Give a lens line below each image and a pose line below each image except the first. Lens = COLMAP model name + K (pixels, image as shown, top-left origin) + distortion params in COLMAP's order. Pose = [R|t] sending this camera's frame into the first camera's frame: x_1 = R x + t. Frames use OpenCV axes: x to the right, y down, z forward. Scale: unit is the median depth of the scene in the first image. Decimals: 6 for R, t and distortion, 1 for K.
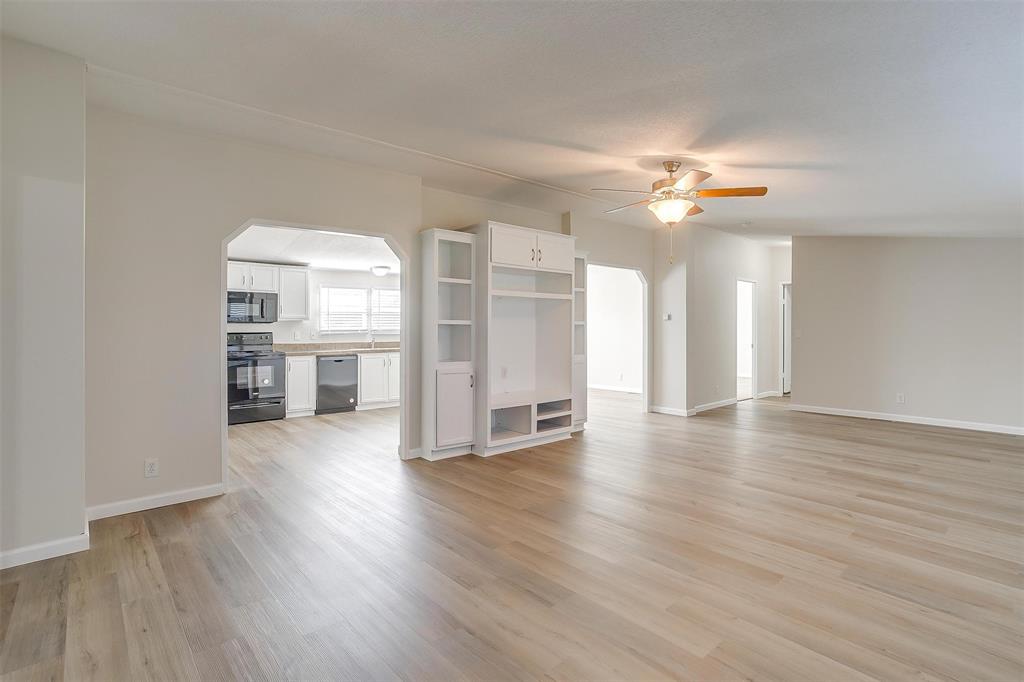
lens RADIAL K [[523.8, 0, 491.5], [0, 523.8, 335.7], [0, 0, 1]] dist [-0.063349, 0.039659]
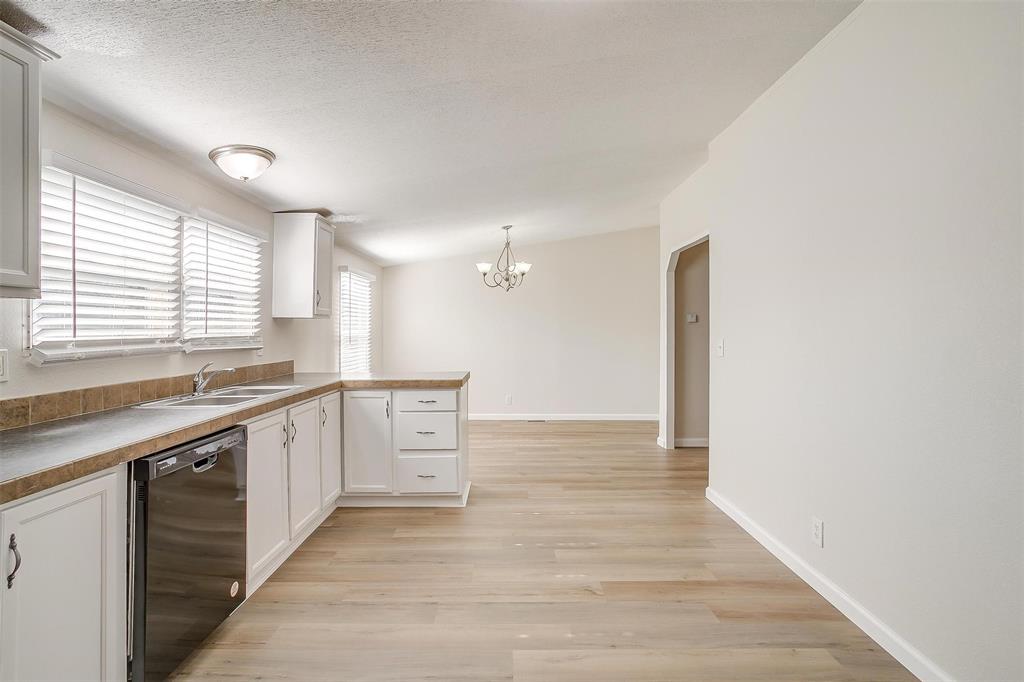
lens RADIAL K [[523.8, 0, 491.5], [0, 523.8, 335.7], [0, 0, 1]] dist [-0.063349, 0.039659]
pose [[0.607473, -0.008219, 0.794298, -0.431546], [0.002072, 0.999959, 0.008763, -0.017834], [-0.794337, -0.003677, 0.607466, 0.765095]]
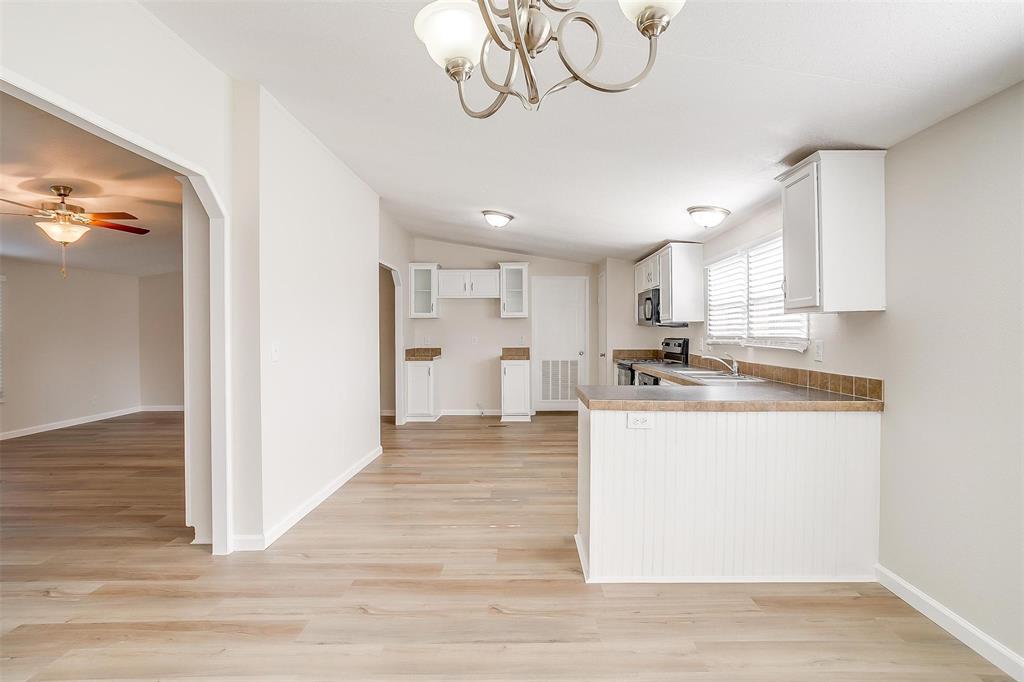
lens RADIAL K [[515.3, 0, 510.0], [0, 515.3, 332.4], [0, 0, 1]] dist [-0.059345, 0.036502]
pose [[-0.611347, 0.002808, -0.791358, 0.318126], [-0.000434, 0.999992, 0.003884, -0.019609], [0.791363, 0.002718, -0.611341, 1.307669]]
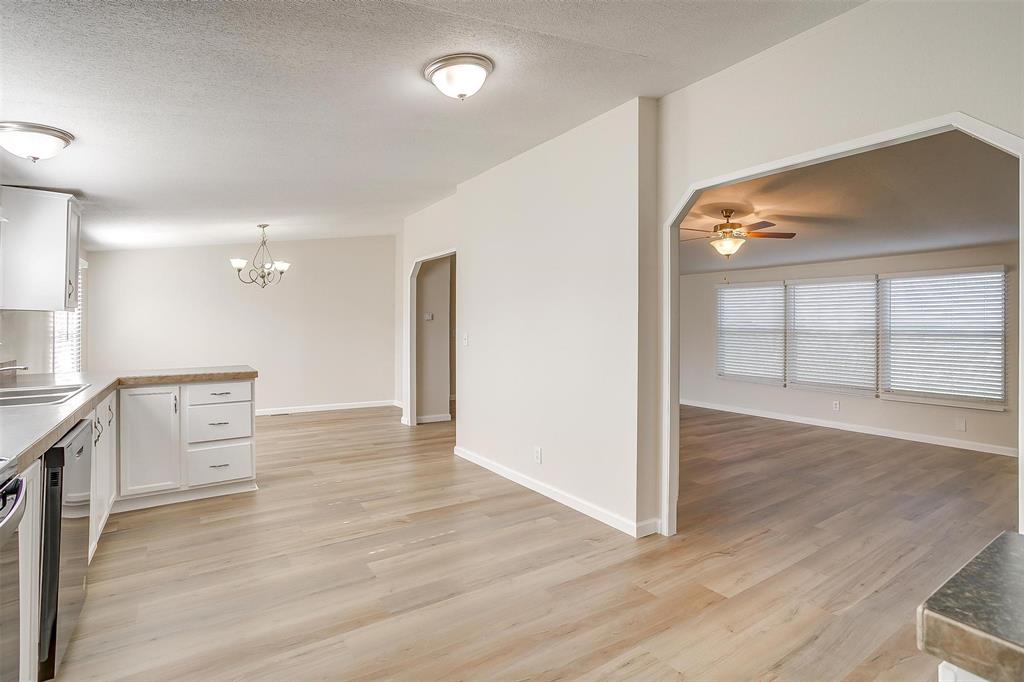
lens RADIAL K [[523.7, 0, 512.0], [0, 523.7, 341.0], [0, 0, 1]] dist [-0.000287, 0.000112]
pose [[0.045780, -0.025058, 0.998637, -0.574483], [-0.000886, 0.999684, 0.025125, -0.016759], [-0.998951, -0.002035, 0.045744, 0.801373]]
